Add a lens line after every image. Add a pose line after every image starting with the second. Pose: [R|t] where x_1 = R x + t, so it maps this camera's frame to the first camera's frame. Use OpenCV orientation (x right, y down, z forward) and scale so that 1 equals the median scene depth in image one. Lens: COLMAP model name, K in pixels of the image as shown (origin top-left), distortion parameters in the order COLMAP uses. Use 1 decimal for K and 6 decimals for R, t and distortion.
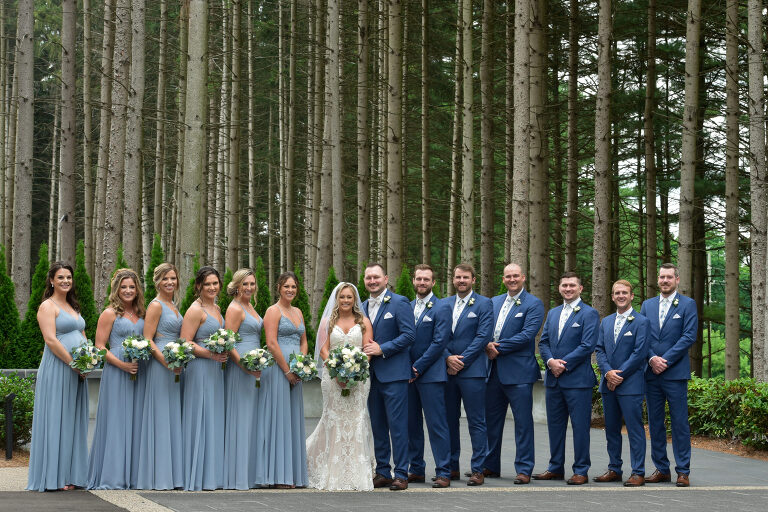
lens RADIAL K [[1764.3, 0, 384.0], [0, 1764.3, 256.0], [0, 0, 1]] dist [0.012755, 0.011654]
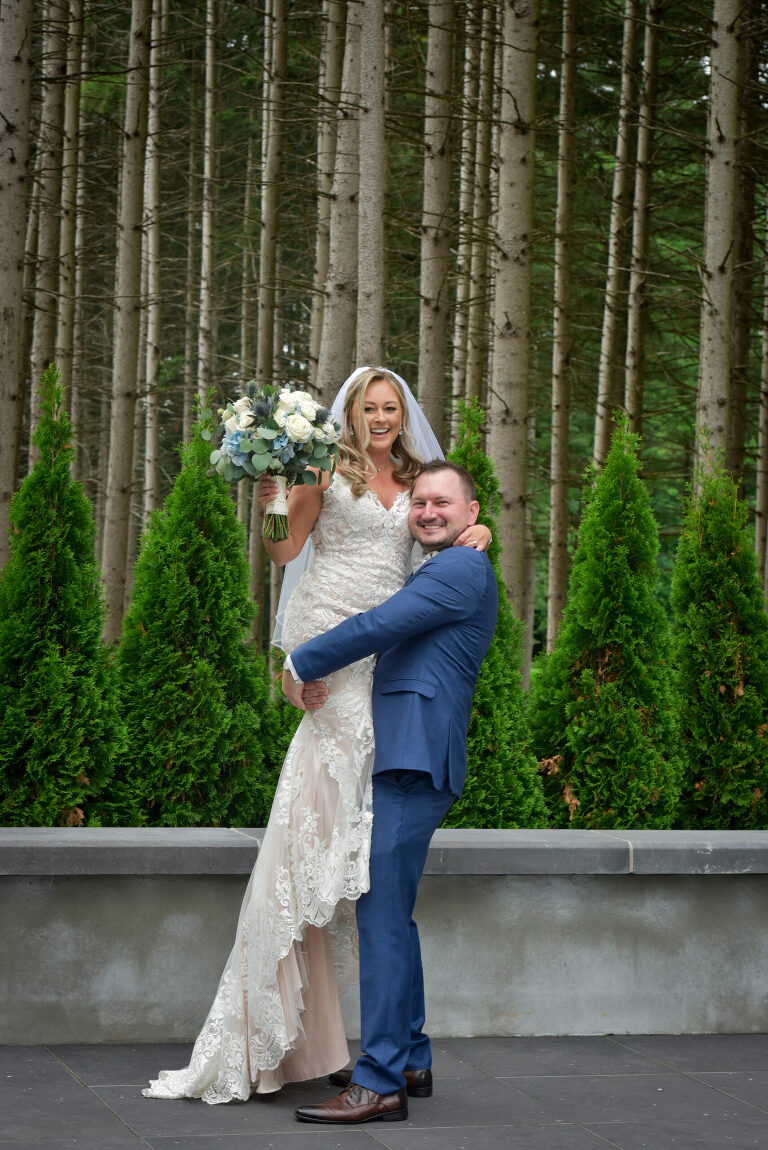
lens RADIAL K [[2680.3, 0, 384.0], [0, 2680.3, 575.0], [0, 0, 1]] dist [-0.025958, -0.166401]
pose [[0.999379, 0.029051, -0.019932, -0.009428], [-0.028021, 0.998349, 0.050150, 0.005746], [0.021356, -0.049560, 0.998543, 0.387376]]
